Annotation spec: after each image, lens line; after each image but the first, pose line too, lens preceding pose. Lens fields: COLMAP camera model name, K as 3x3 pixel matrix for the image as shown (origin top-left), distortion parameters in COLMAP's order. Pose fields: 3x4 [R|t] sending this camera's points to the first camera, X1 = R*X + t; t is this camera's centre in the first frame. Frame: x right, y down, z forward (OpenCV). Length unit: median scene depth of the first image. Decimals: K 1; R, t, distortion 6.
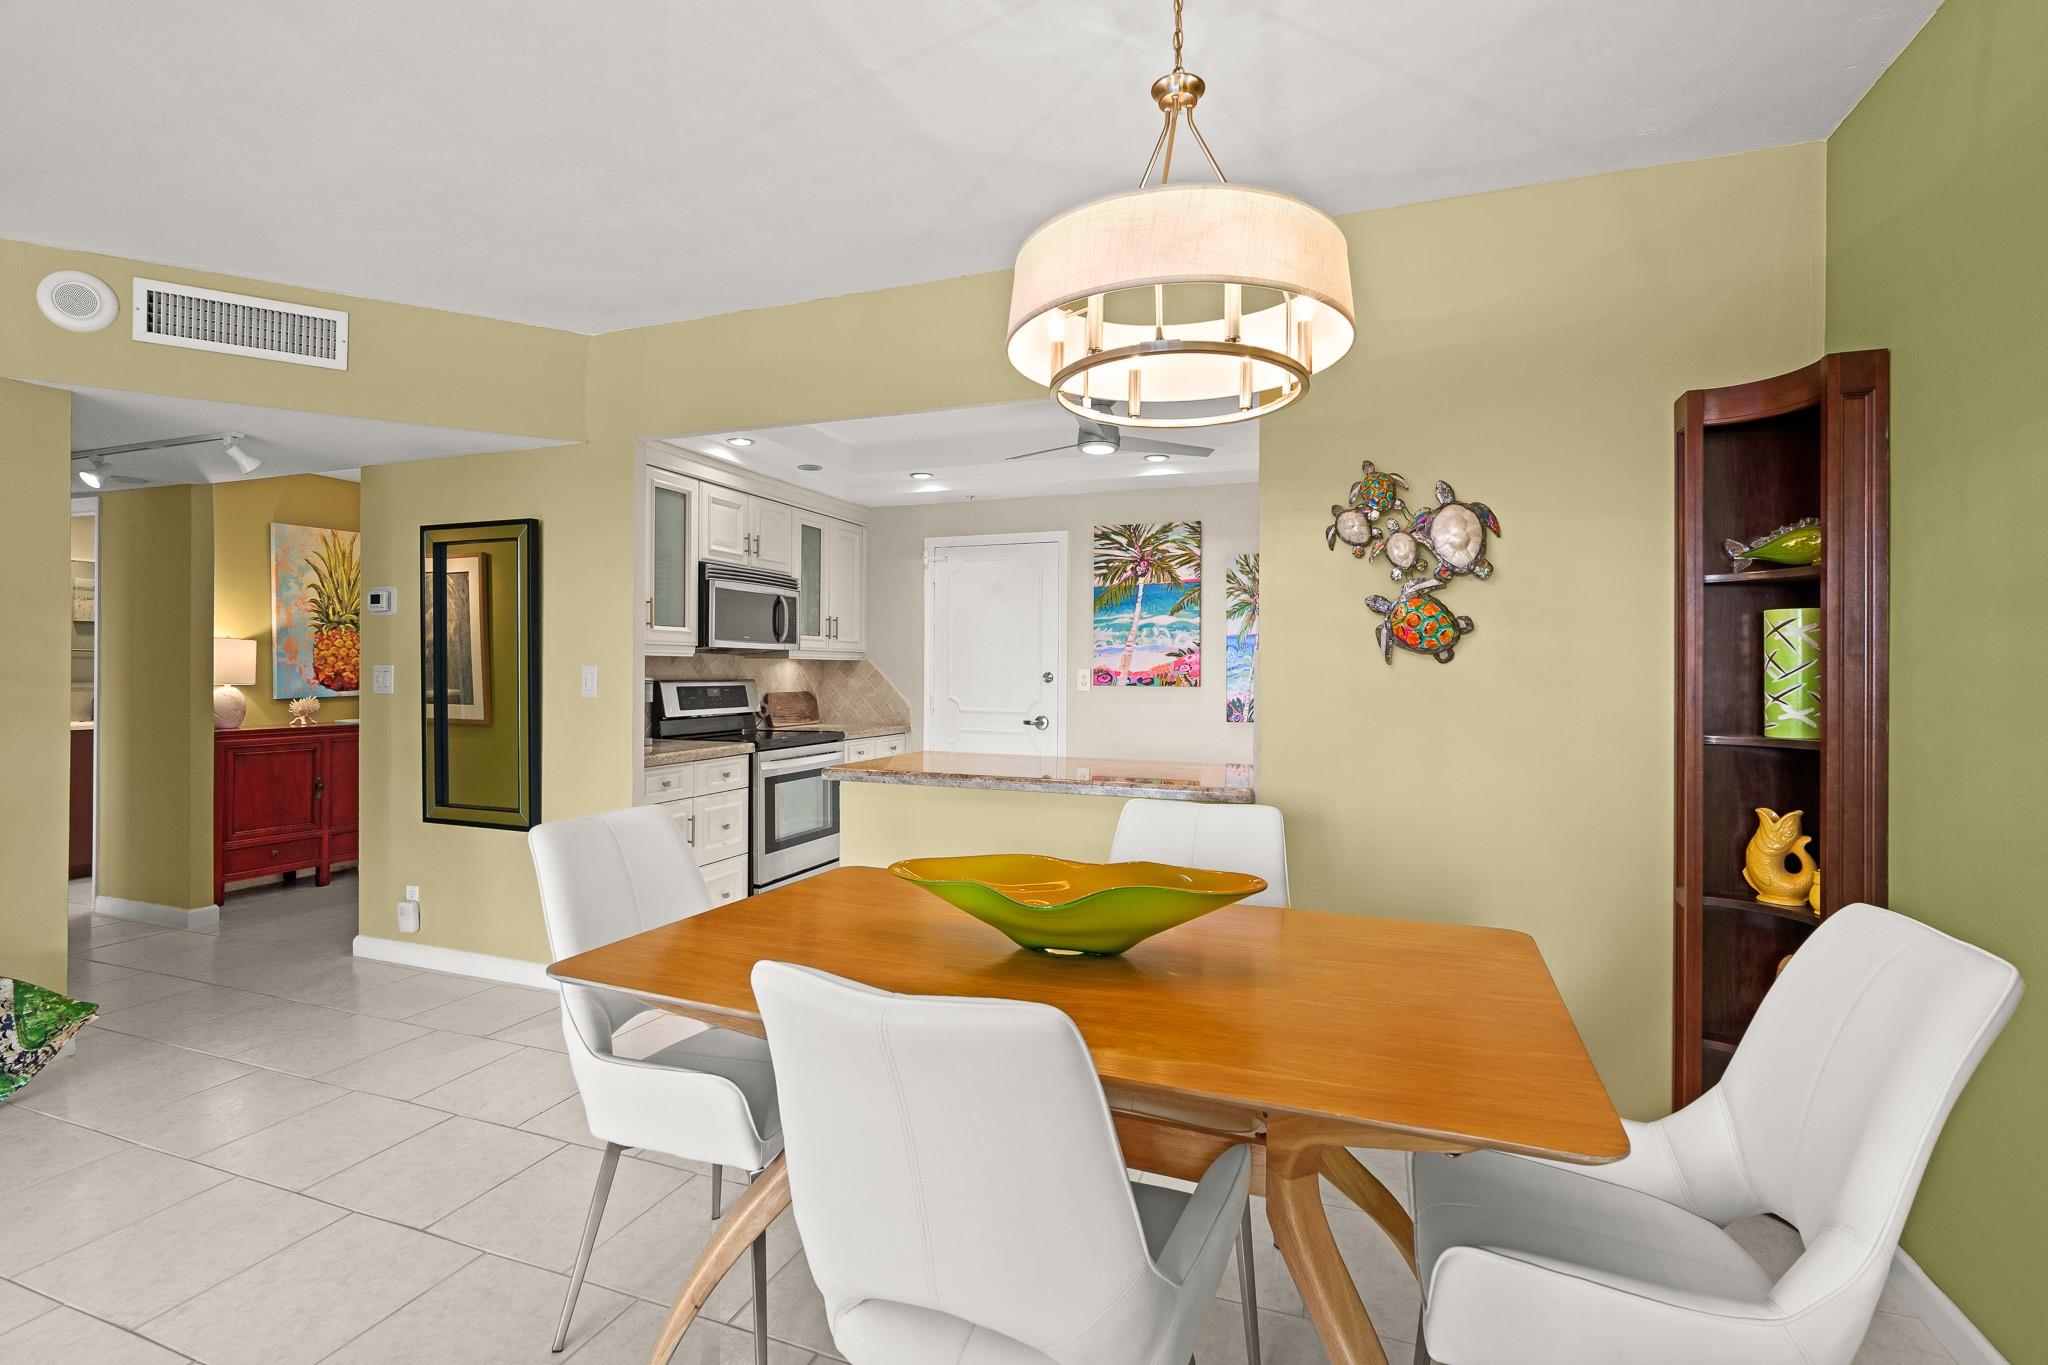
lens RADIAL K [[929.4, 0, 1026.9], [0, 929.4, 675.3], [0, 0, 1]] dist [-0.004215, 0.000731]
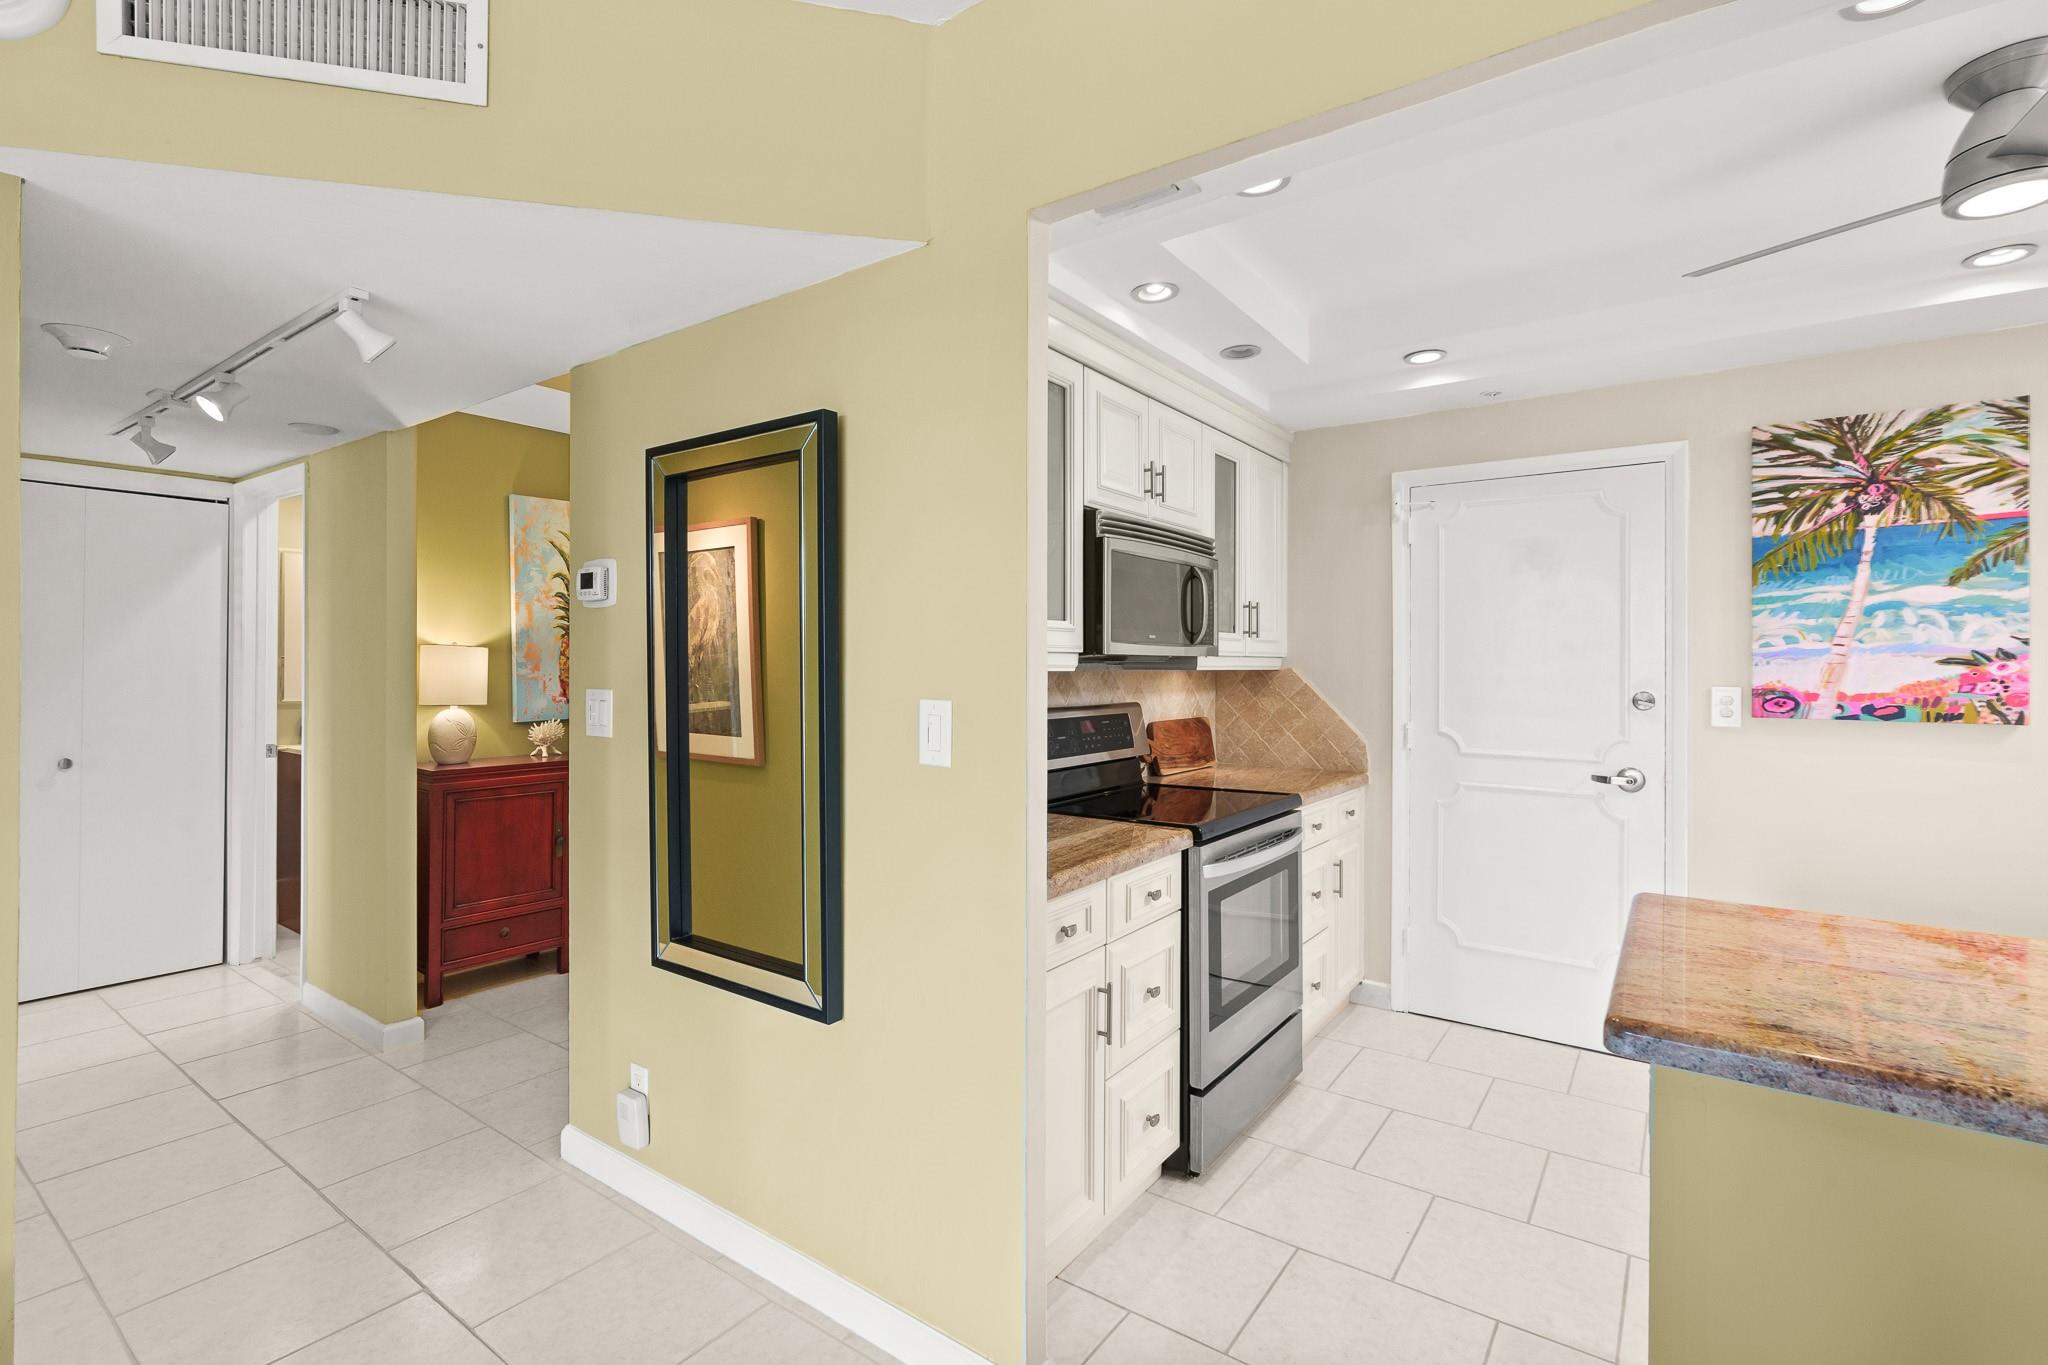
lens RADIAL K [[941.2, 0, 1023.2], [0, 941.2, 660.4], [0, 0, 1]] dist [-0.005007, 0.000562]
pose [[0.964994, -0.003681, -0.262246, -0.203936], [0.001245, 0.999955, -0.009454, -0.018686], [0.262269, 0.008797, 0.964955, 0.367791]]
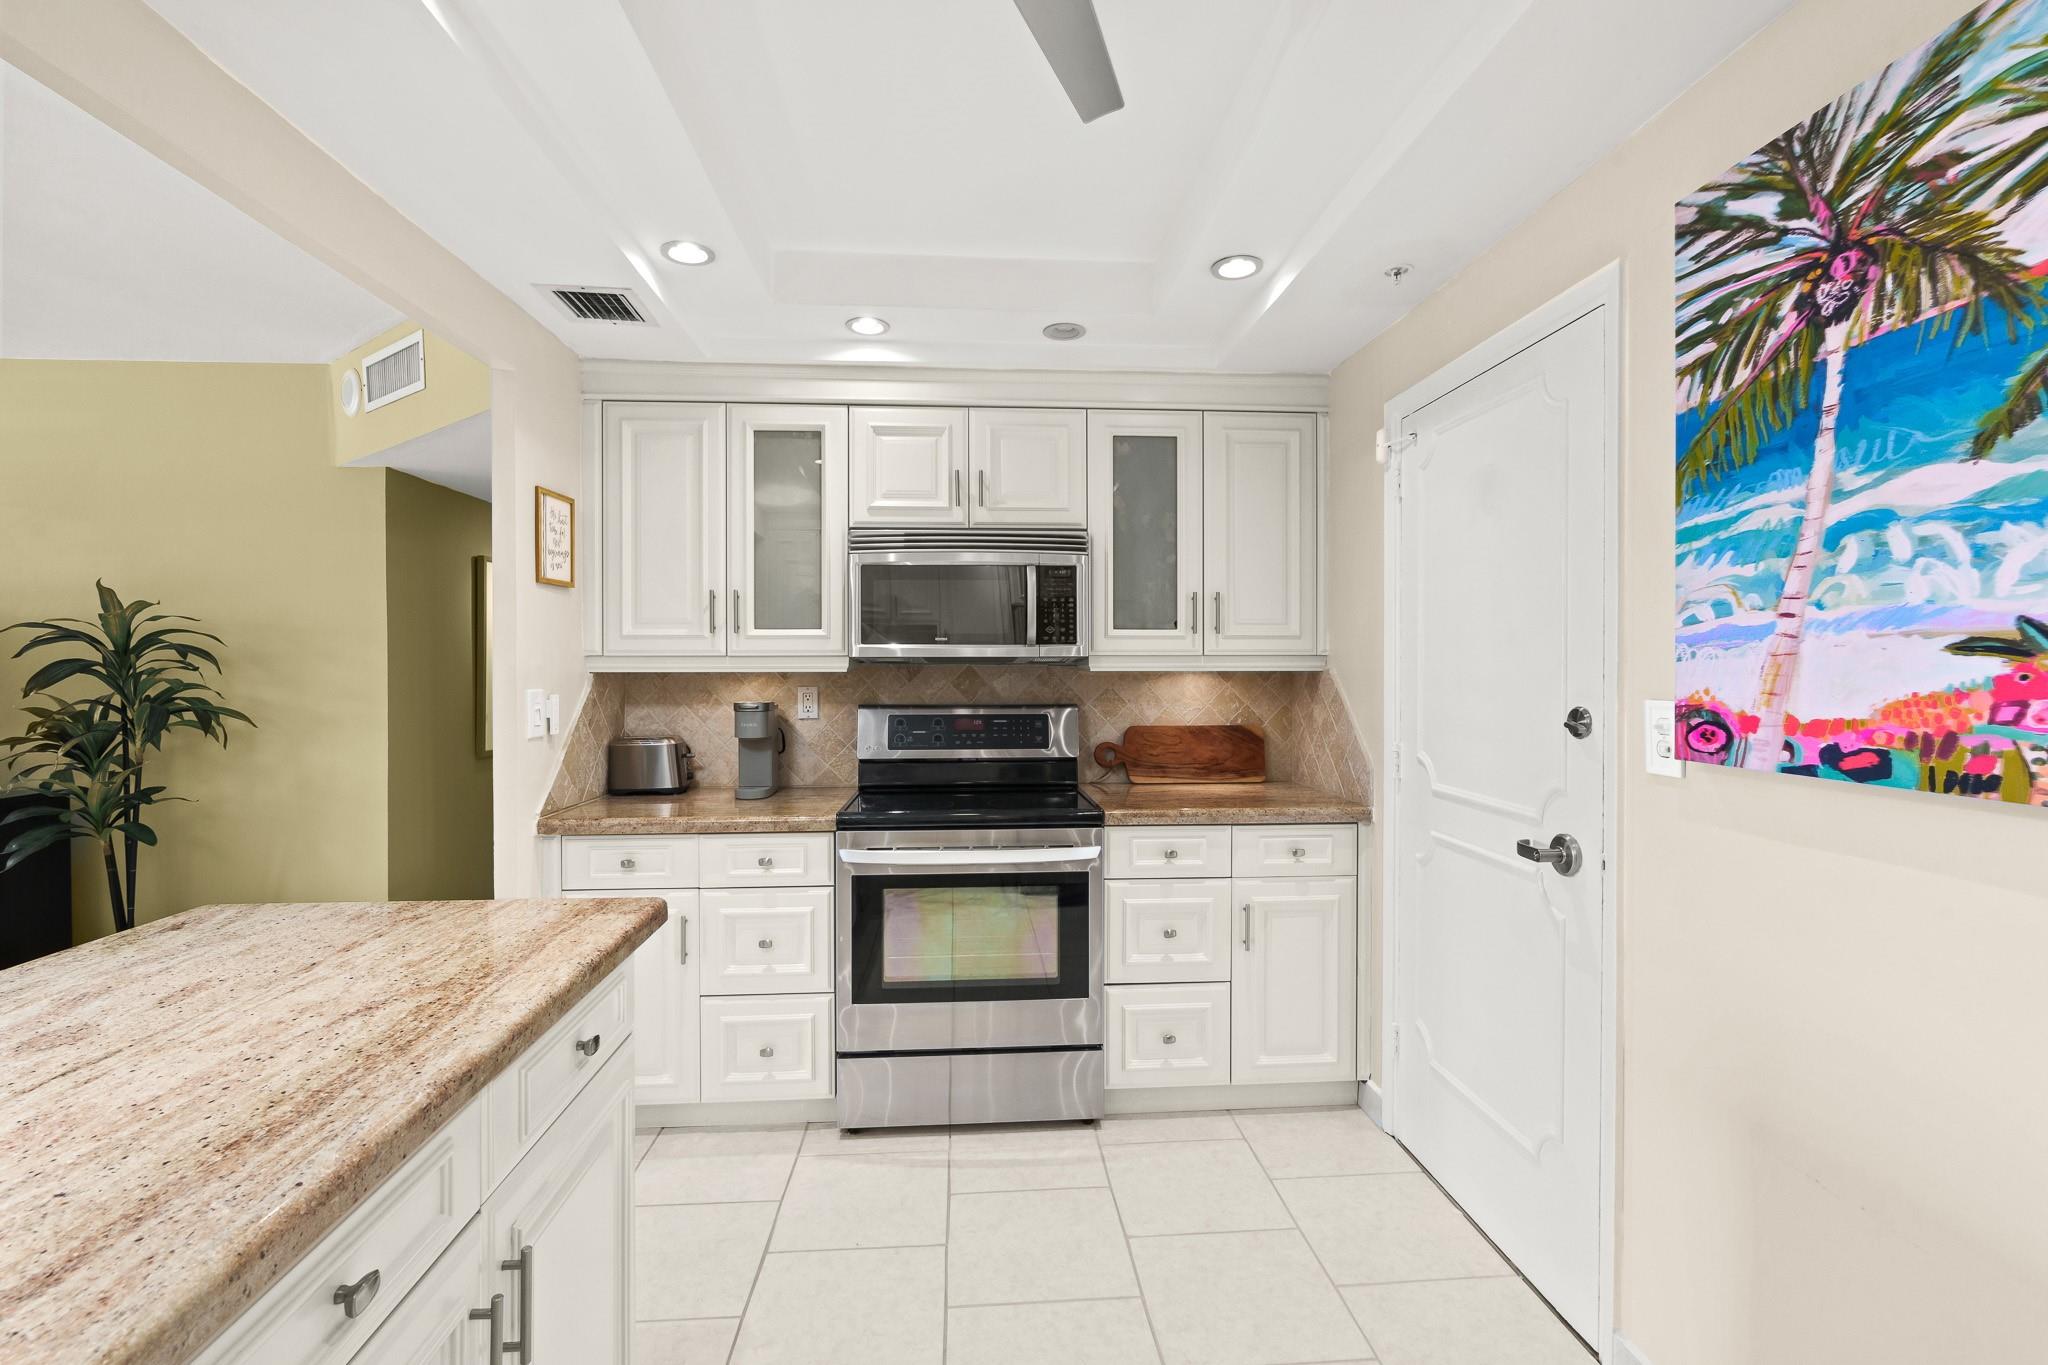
lens RADIAL K [[921.8, 0, 1026.4], [0, 921.8, 668.5], [0, 0, 1]] dist [-0.012479, 0.004723]
pose [[0.413657, -0.005117, -0.910418, 0.253780], [0.000198, 0.999985, -0.005531, -0.016262], [0.910433, 0.002107, 0.413652, 0.725636]]
